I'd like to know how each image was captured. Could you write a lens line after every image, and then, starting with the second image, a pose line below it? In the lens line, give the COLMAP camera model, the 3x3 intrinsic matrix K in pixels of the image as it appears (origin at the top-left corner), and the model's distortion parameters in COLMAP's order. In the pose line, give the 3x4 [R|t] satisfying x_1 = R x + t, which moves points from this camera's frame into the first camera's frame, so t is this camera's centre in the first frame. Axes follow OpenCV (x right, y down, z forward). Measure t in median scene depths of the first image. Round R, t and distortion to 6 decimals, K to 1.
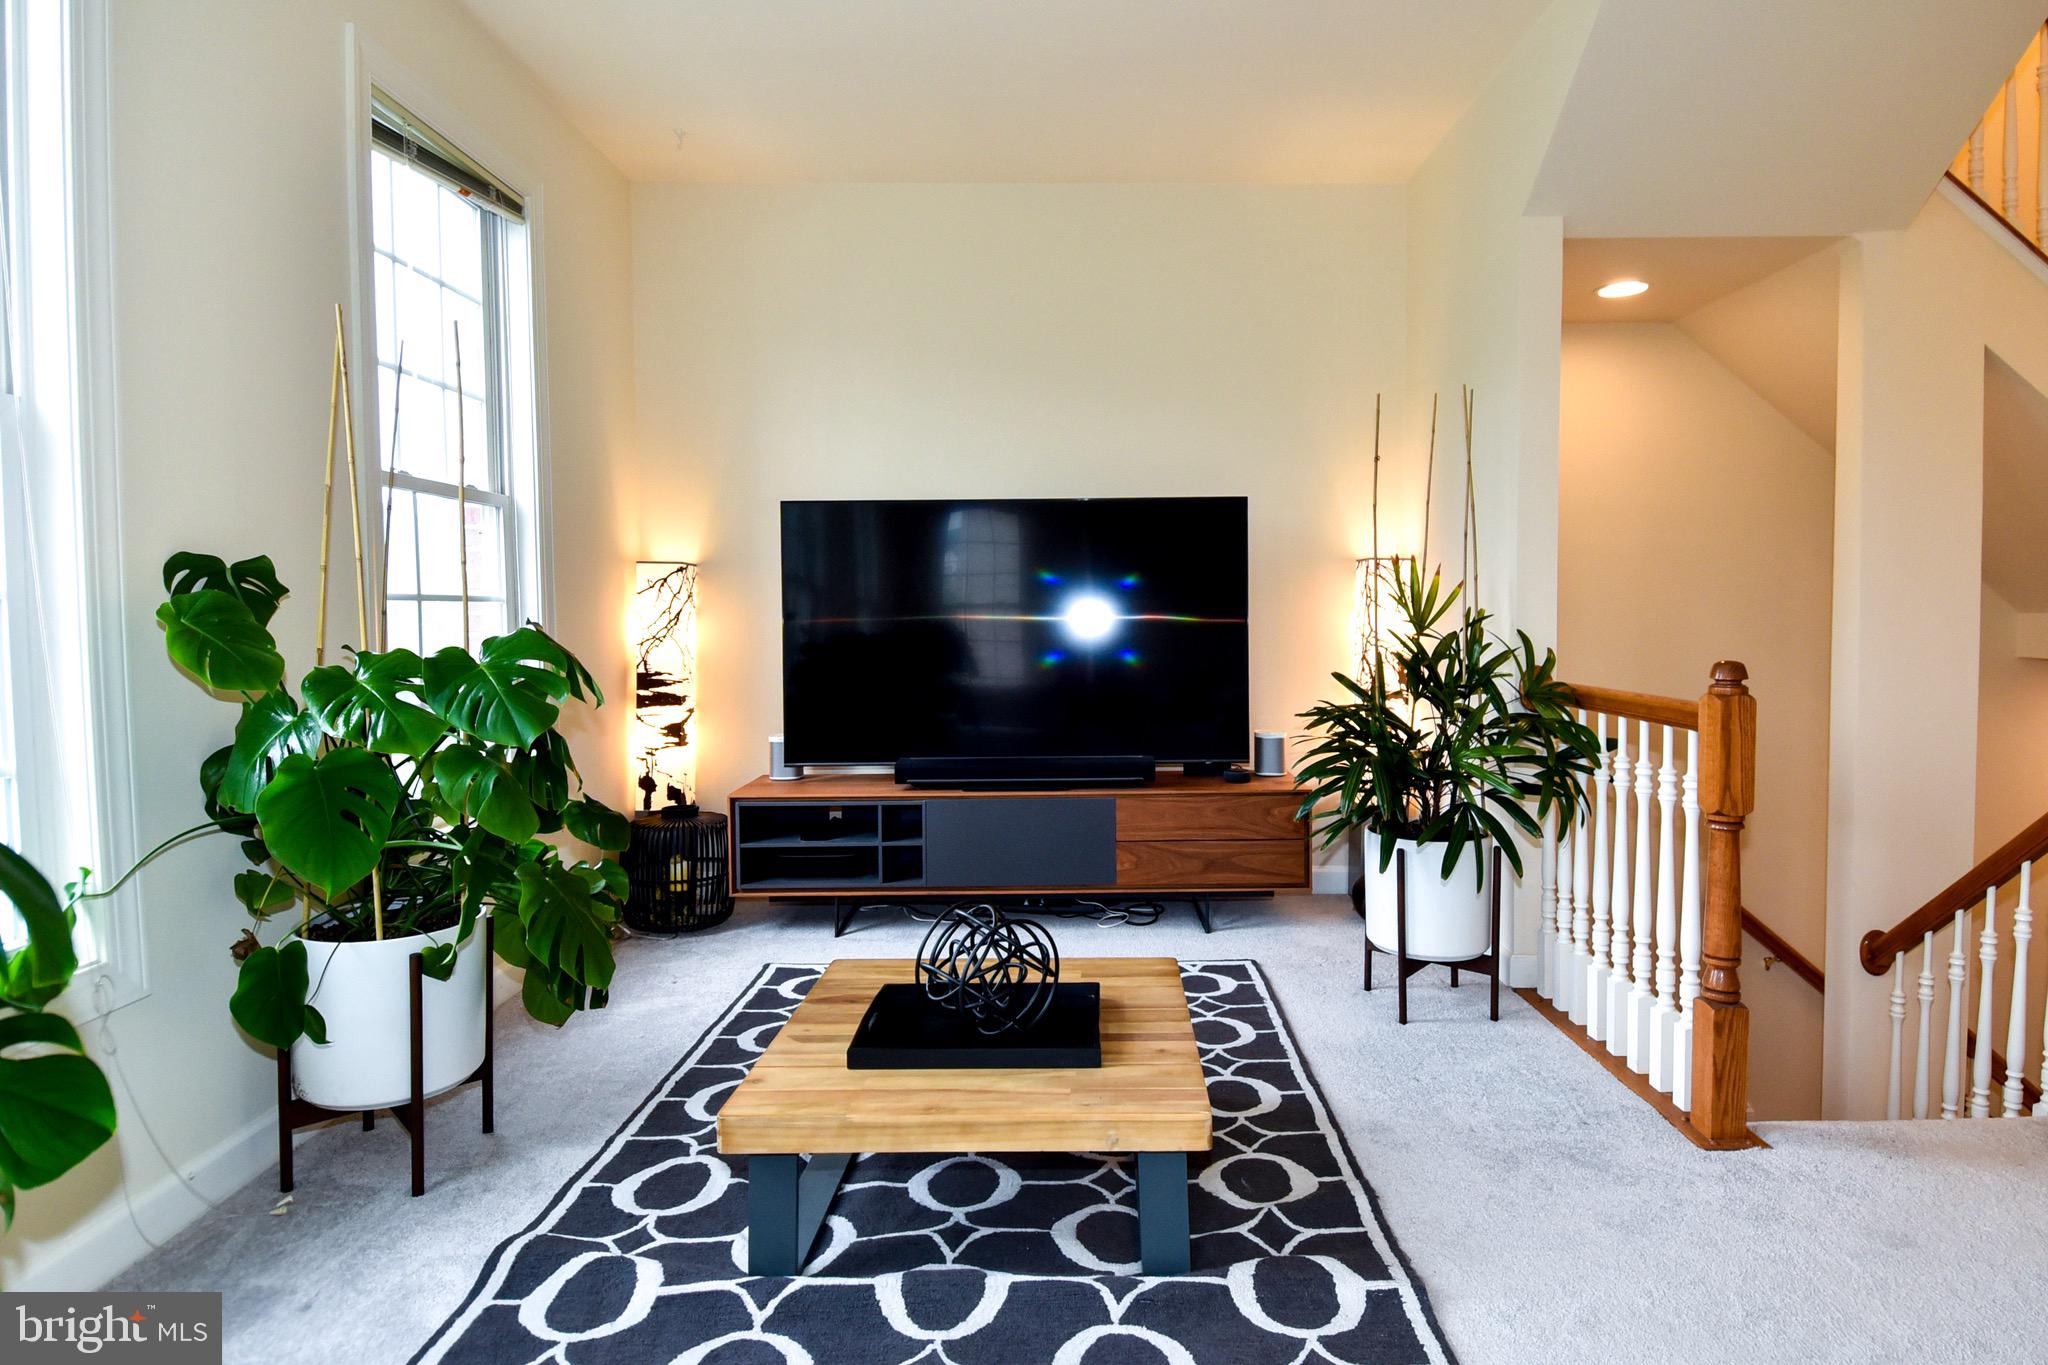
lens RADIAL K [[1107.0, 0, 1027.1], [0, 1107.0, 673.7], [0, 0, 1]] dist [0.029676, -0.020587]
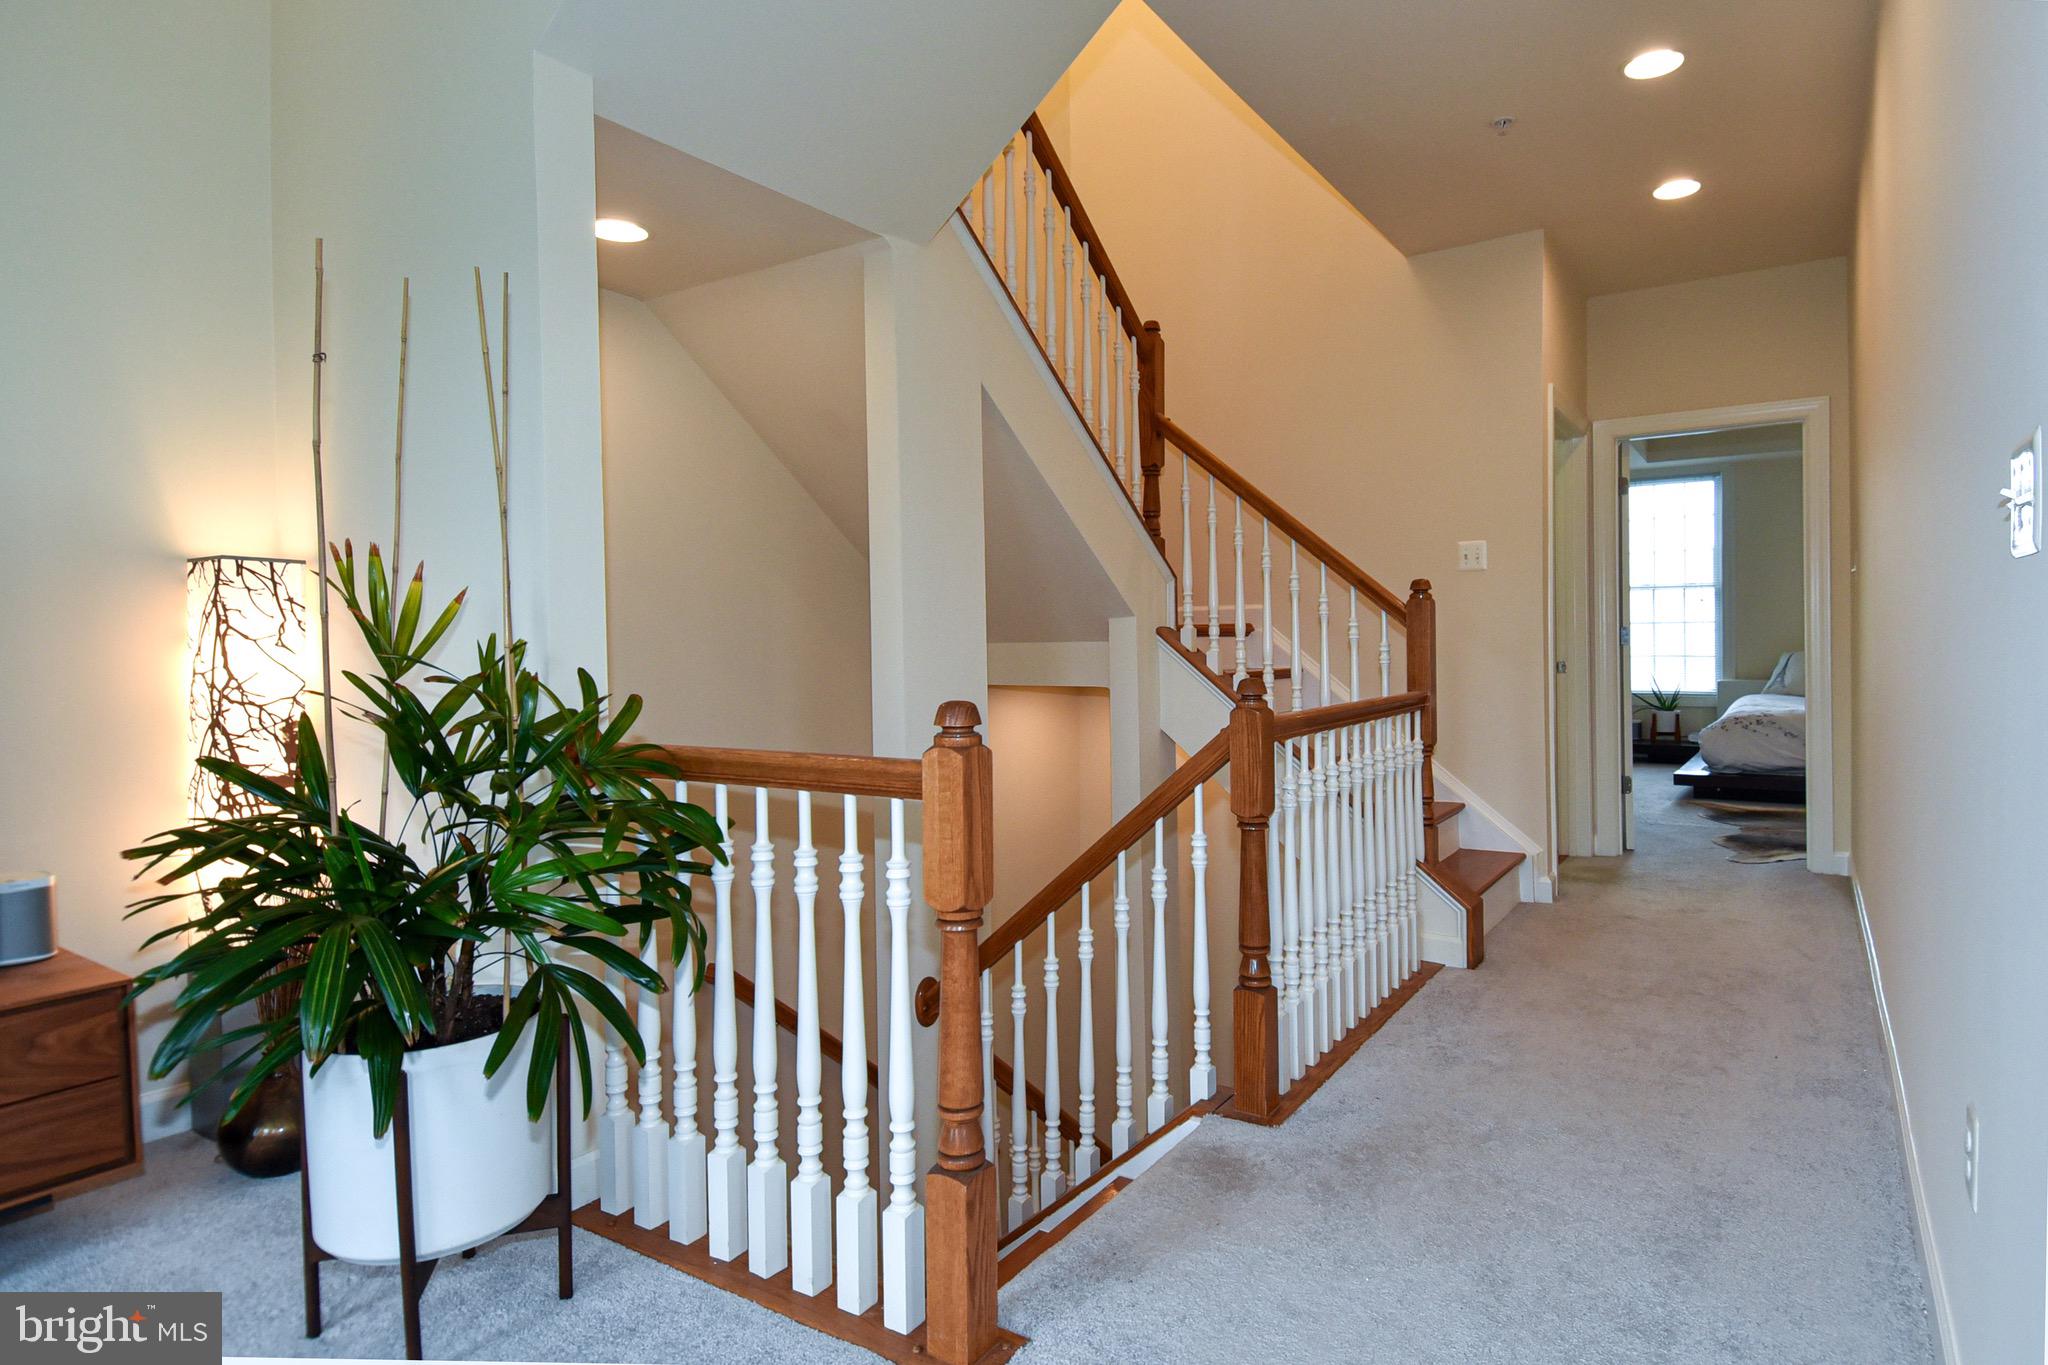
lens RADIAL K [[1107.0, 0, 1105.6], [0, 1107.0, 662.2], [0, 0, 1]] dist [0.029676, -0.020587]
pose [[0.496052, -0.011687, 0.868214, 0.030944], [0.056145, 0.998249, -0.018641, -0.013653], [-0.866476, 0.057993, 0.495839, 0.423953]]
